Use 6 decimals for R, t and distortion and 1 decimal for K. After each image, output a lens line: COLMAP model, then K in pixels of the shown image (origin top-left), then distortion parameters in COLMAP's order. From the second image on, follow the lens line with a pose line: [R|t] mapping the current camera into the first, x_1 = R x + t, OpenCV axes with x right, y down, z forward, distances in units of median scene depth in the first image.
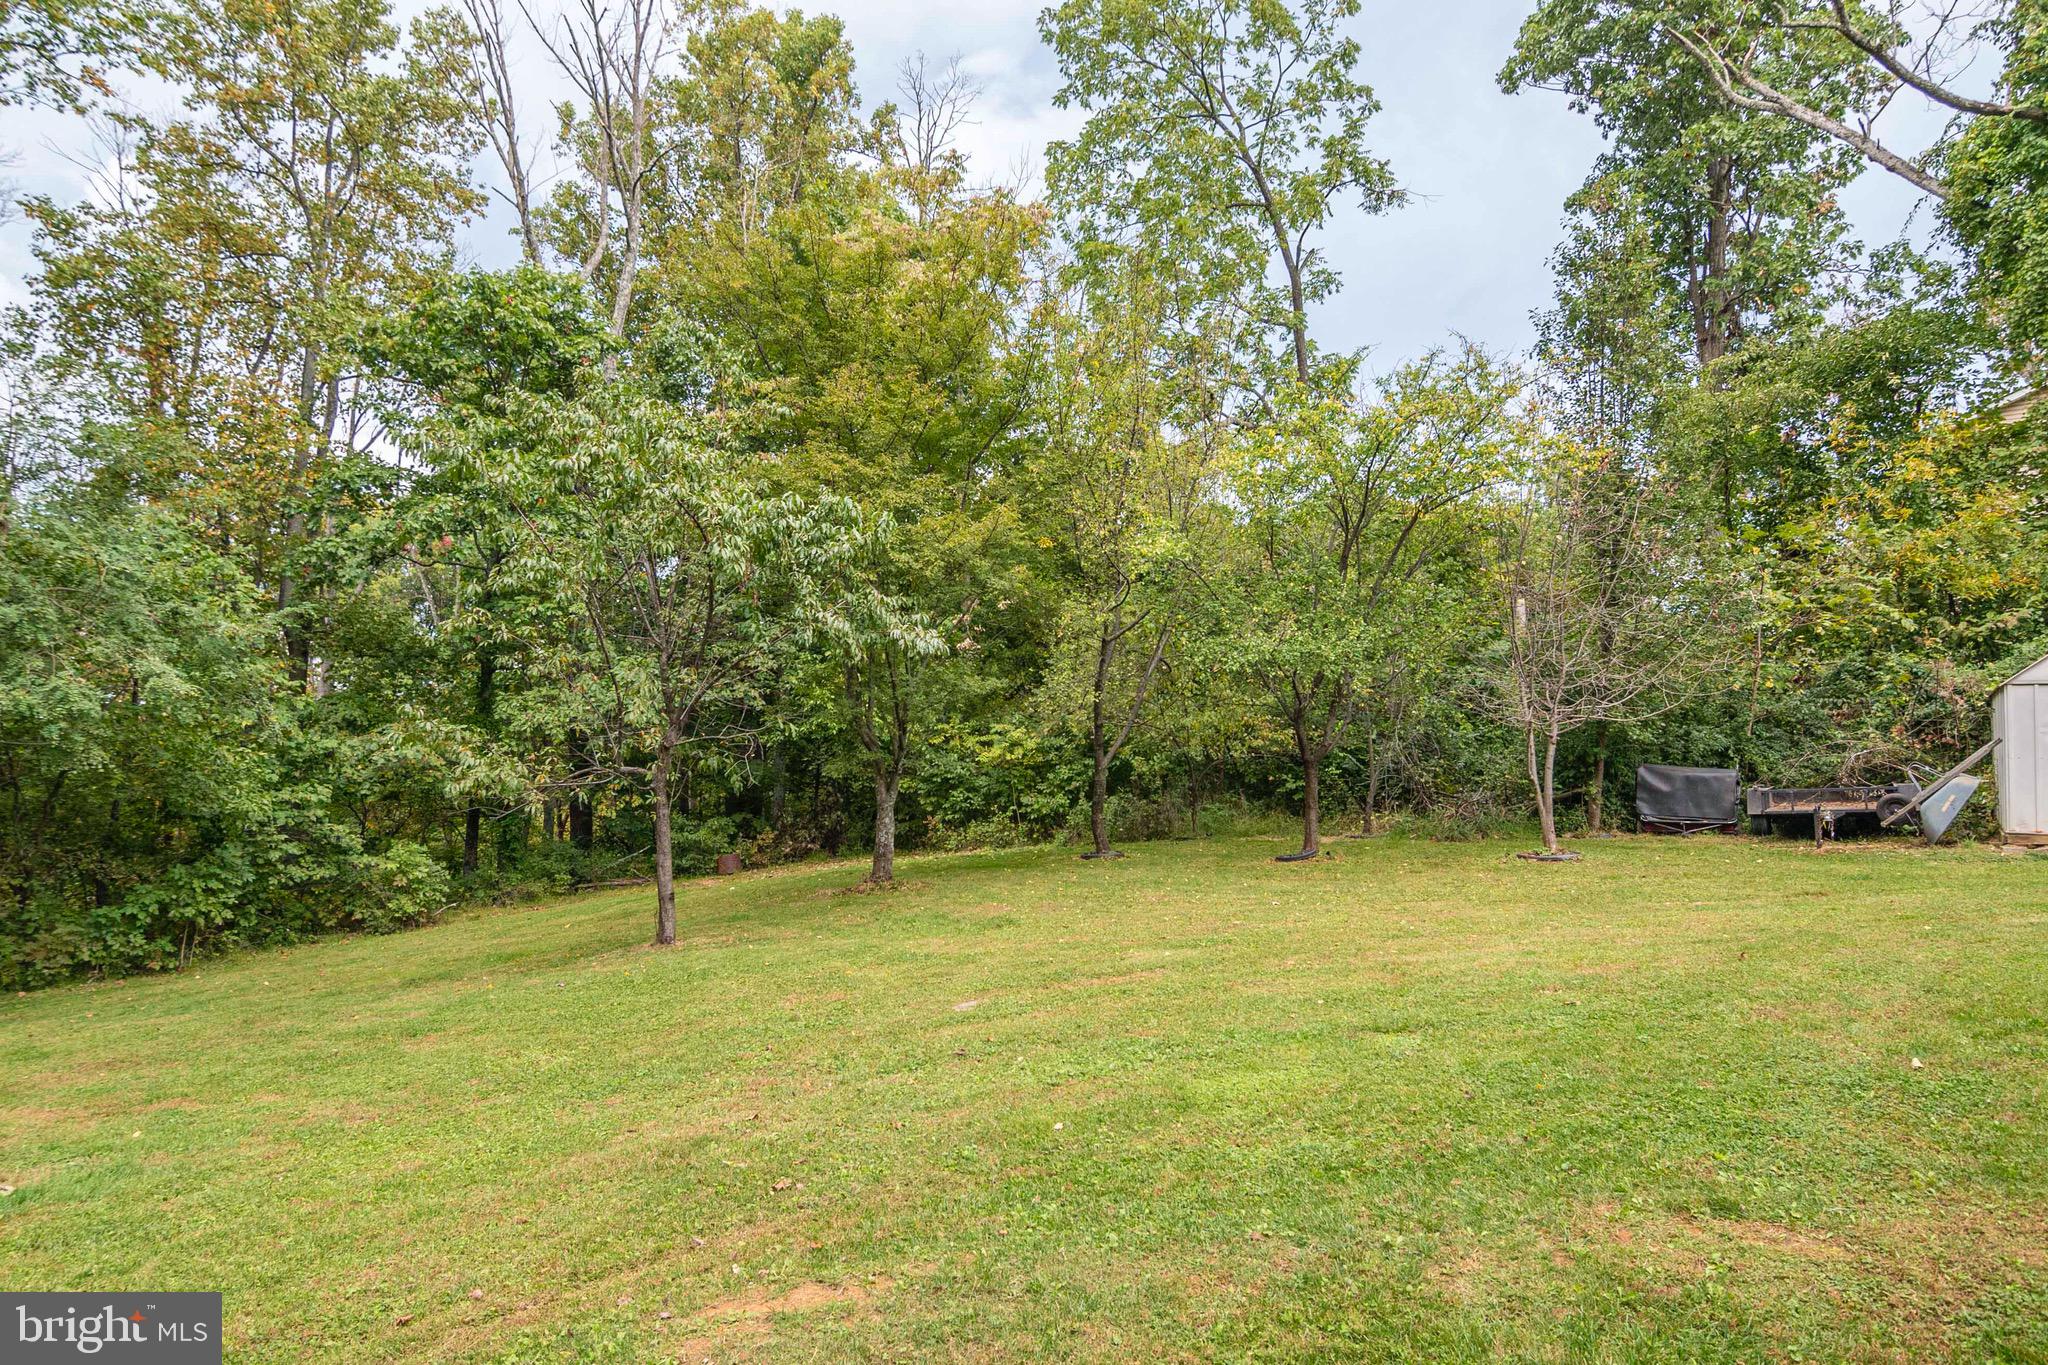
lens RADIAL K [[1185.8, 0, 1007.7], [0, 1185.8, 687.9], [0, 0, 1]] dist [-0.036344, 0.012786]
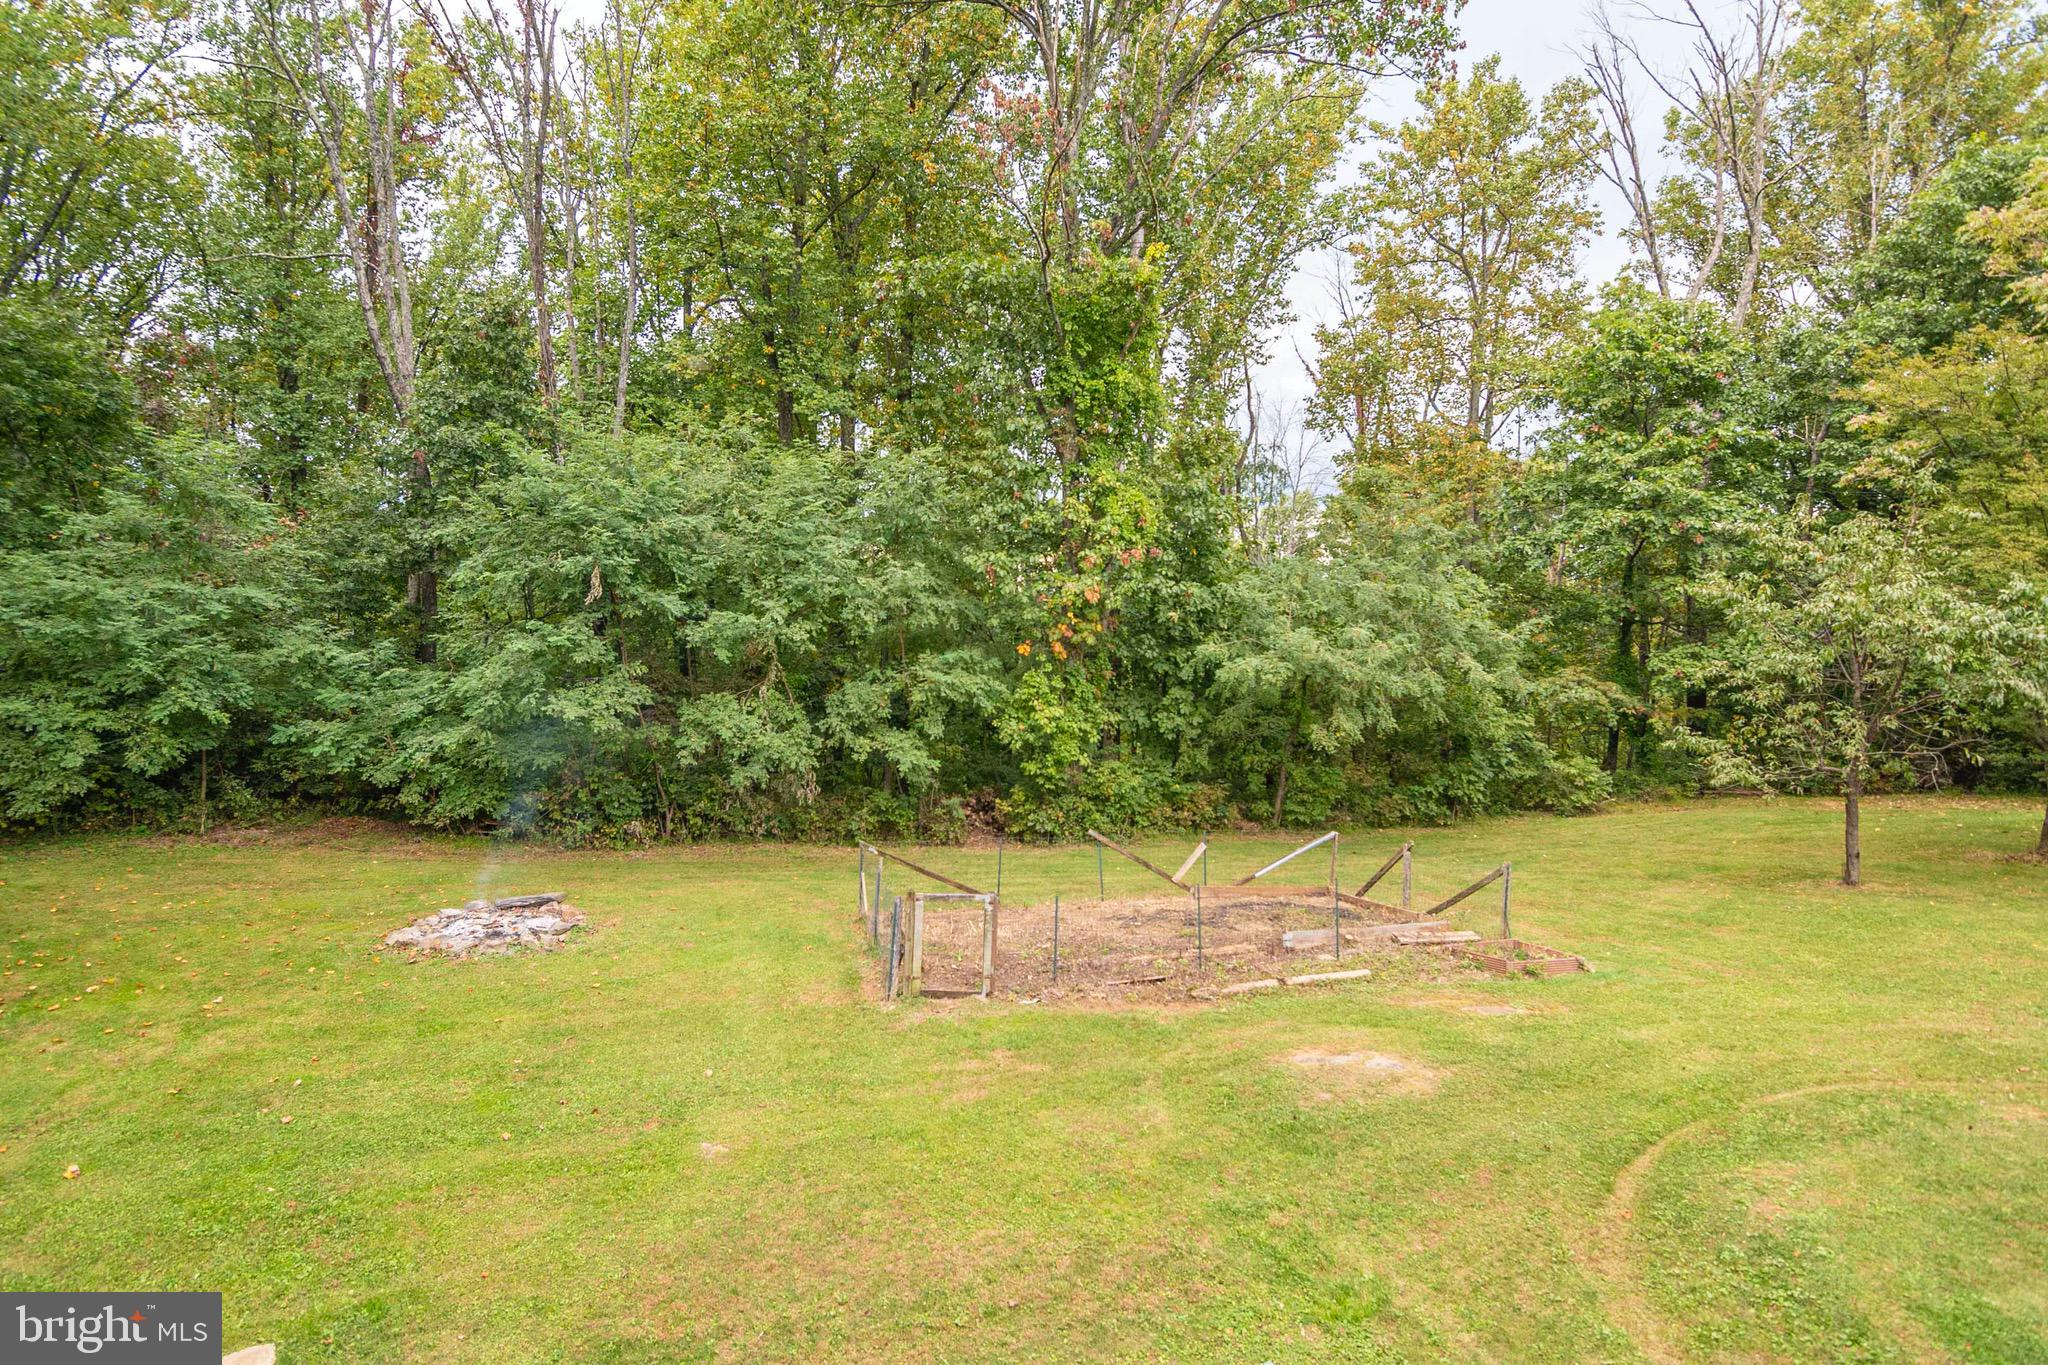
lens RADIAL K [[1011.0, 0, 1007.6], [0, 1011.0, 683.4], [0, 0, 1]] dist [-0.033353, 0.009921]
pose [[0.626125, 0.049102, -0.778175, 0.002470], [0.046599, 0.993875, 0.100207, -0.124881], [0.778329, -0.099004, 0.620002, -0.341675]]
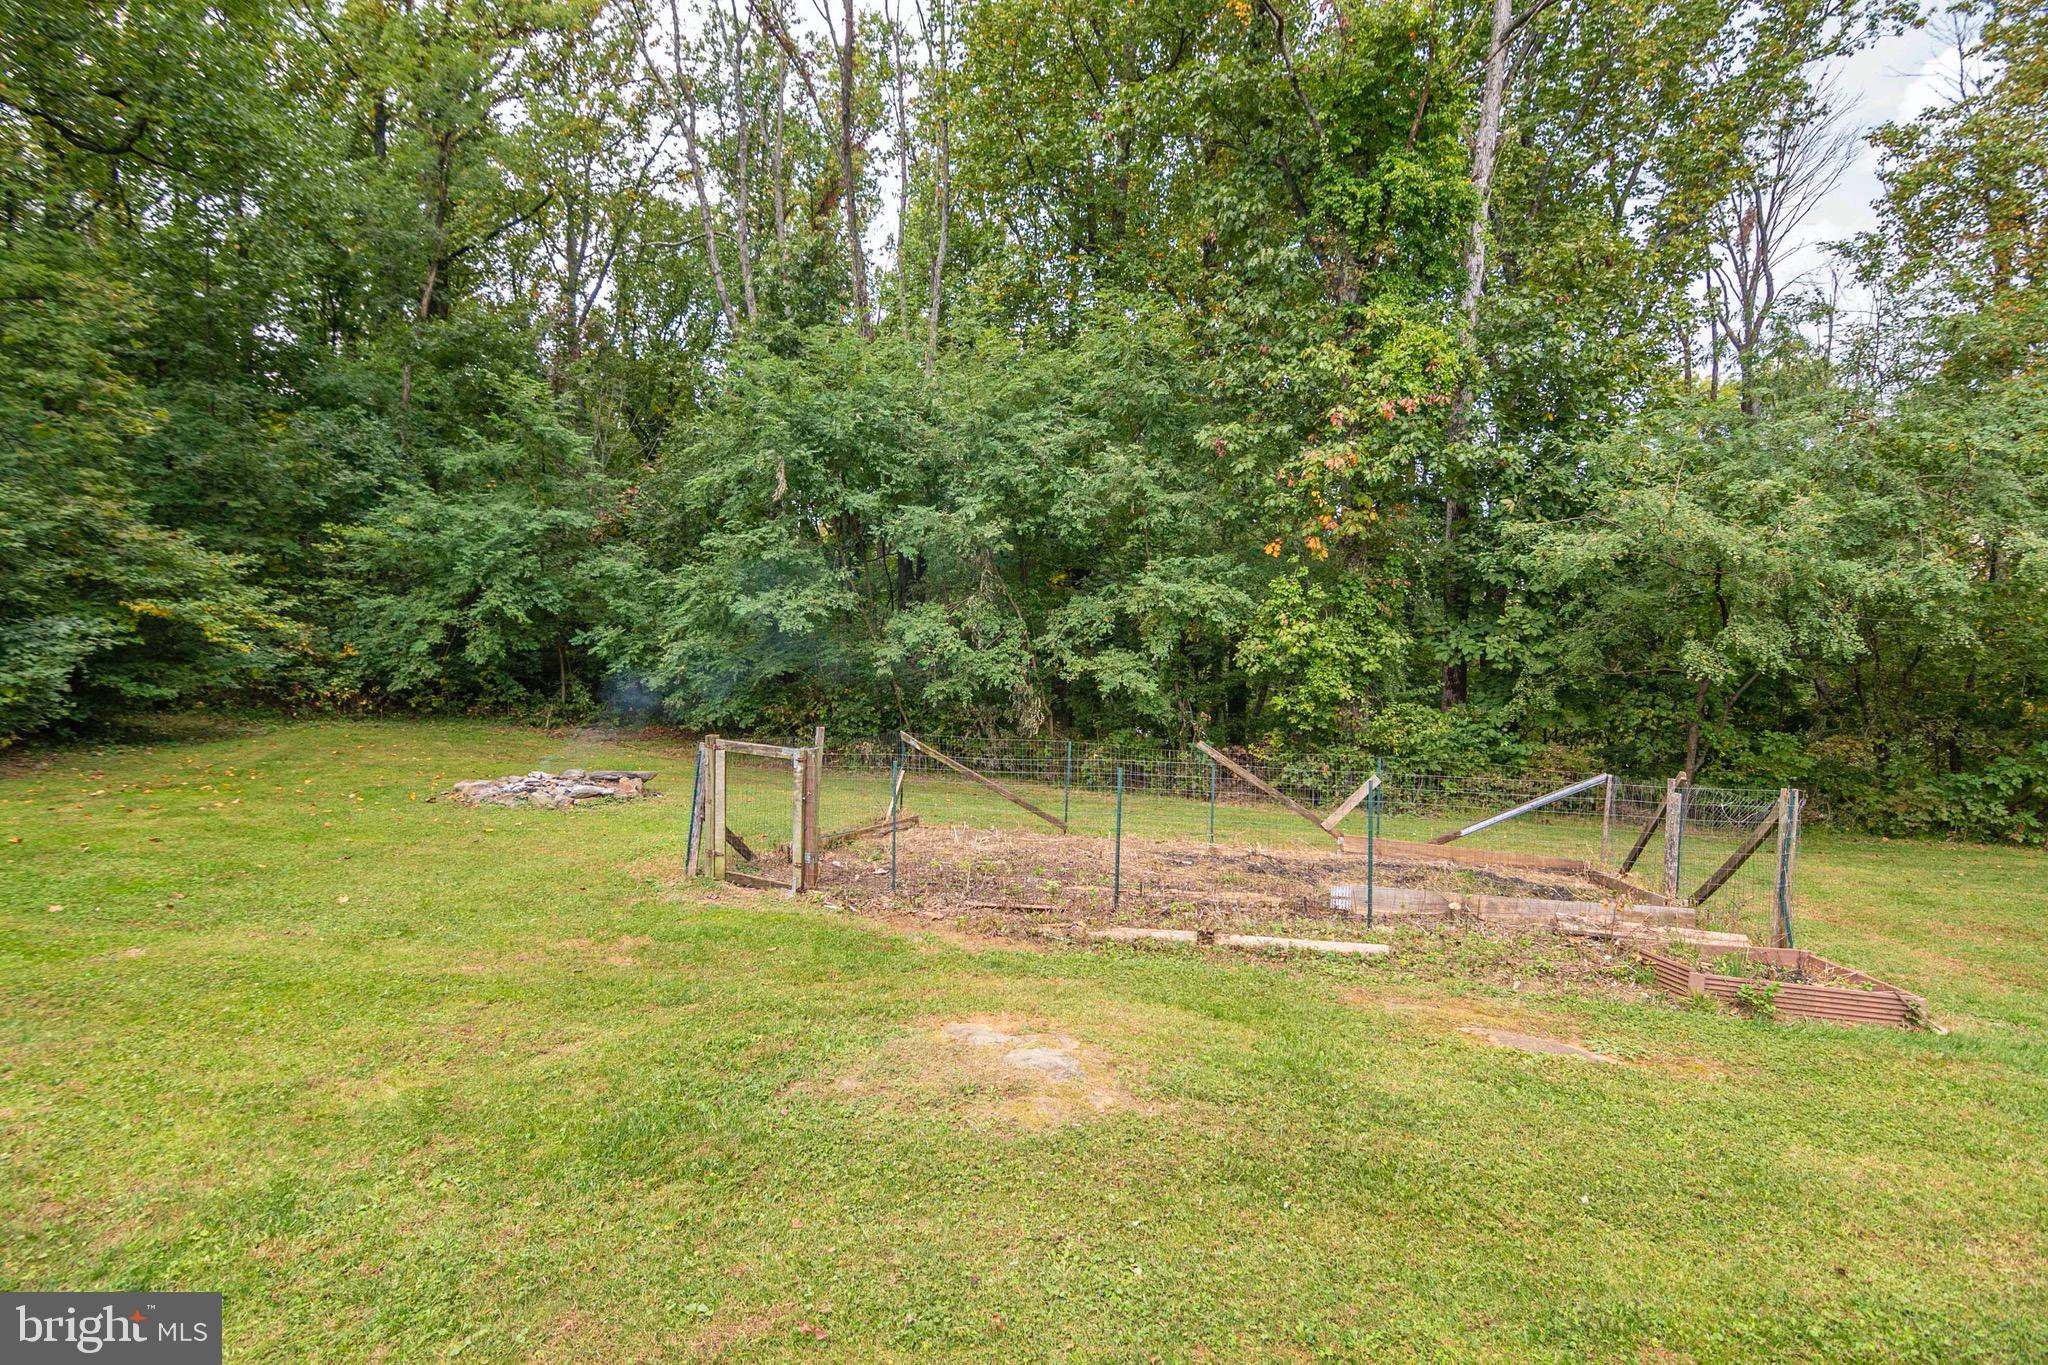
lens RADIAL K [[1008.0, 0, 1013.5], [0, 1008.0, 685.7], [0, 0, 1]] dist [-0.031592, 0.009530]
pose [[0.164433, 0.054698, -0.984871, -0.030868], [0.056193, 0.996320, 0.064716, 0.000768], [0.984786, -0.065984, 0.160754, 0.004519]]
